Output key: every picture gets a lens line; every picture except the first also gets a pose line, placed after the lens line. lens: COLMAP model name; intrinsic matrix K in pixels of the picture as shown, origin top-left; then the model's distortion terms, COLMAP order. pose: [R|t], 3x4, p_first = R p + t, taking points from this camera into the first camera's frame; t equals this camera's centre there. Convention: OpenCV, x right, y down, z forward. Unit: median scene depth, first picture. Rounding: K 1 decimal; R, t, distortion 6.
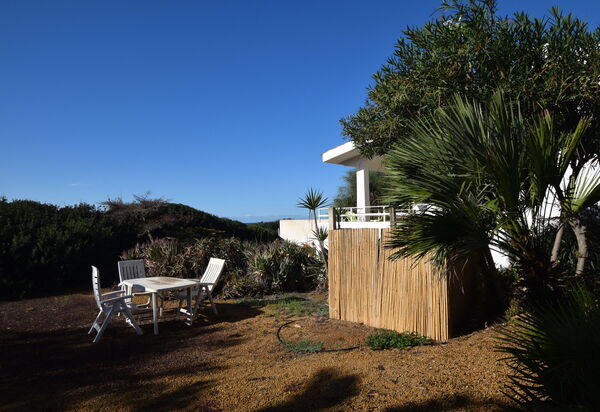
lens RADIAL K [[340.3, 0, 300.0], [0, 340.3, 206.0], [0, 0, 1]] dist [-0.000579, -0.010153]
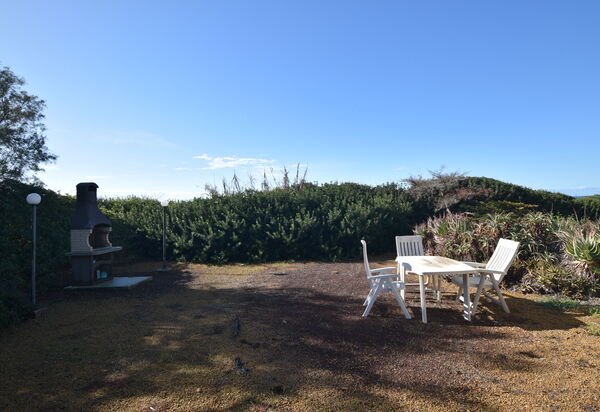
lens RADIAL K [[340.3, 0, 300.0], [0, 340.3, 206.0], [0, 0, 1]] dist [-0.000579, -0.010153]
pose [[0.673342, -0.008564, -0.739282, 0.005133], [0.062267, 0.997037, 0.045163, 0.012768], [0.736705, -0.076442, 0.671880, 0.123710]]
